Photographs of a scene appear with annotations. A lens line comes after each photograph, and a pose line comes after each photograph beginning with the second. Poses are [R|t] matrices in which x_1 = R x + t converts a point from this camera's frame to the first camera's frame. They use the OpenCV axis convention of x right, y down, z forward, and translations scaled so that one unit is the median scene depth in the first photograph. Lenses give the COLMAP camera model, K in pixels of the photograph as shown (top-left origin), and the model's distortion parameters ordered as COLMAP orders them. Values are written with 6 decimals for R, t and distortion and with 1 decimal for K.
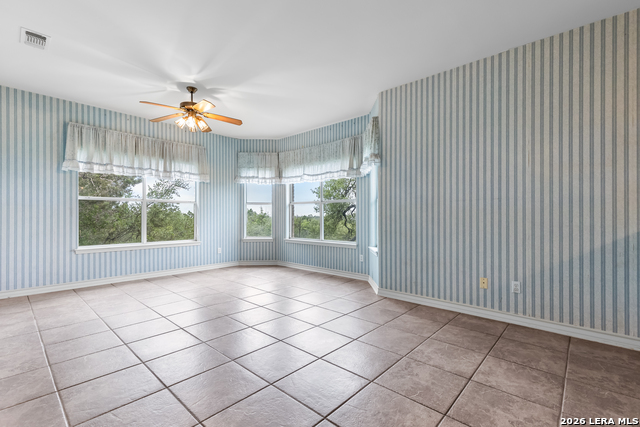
lens RADIAL K [[288.5, 0, 319.7], [0, 288.5, 215.9], [0, 0, 1]] dist [0.005708, -0.001058]
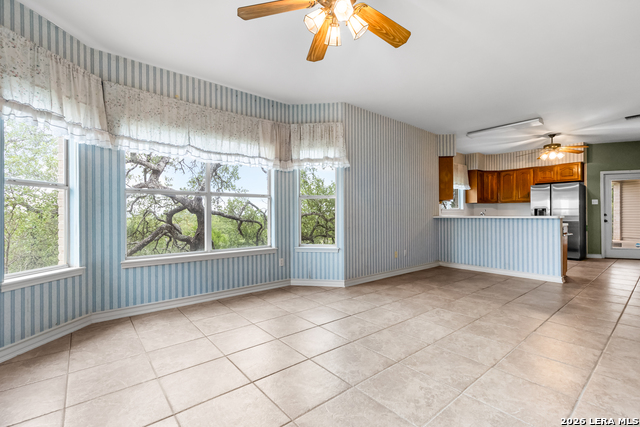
lens RADIAL K [[288.5, 0, 320.2], [0, 288.5, 212.8], [0, 0, 1]] dist [0.005708, -0.001058]
pose [[0.122915, -0.000547, 0.992417, -0.620904], [-0.002021, 0.999998, 0.000802, -0.006230], [-0.992415, -0.002104, 0.122913, 0.661386]]
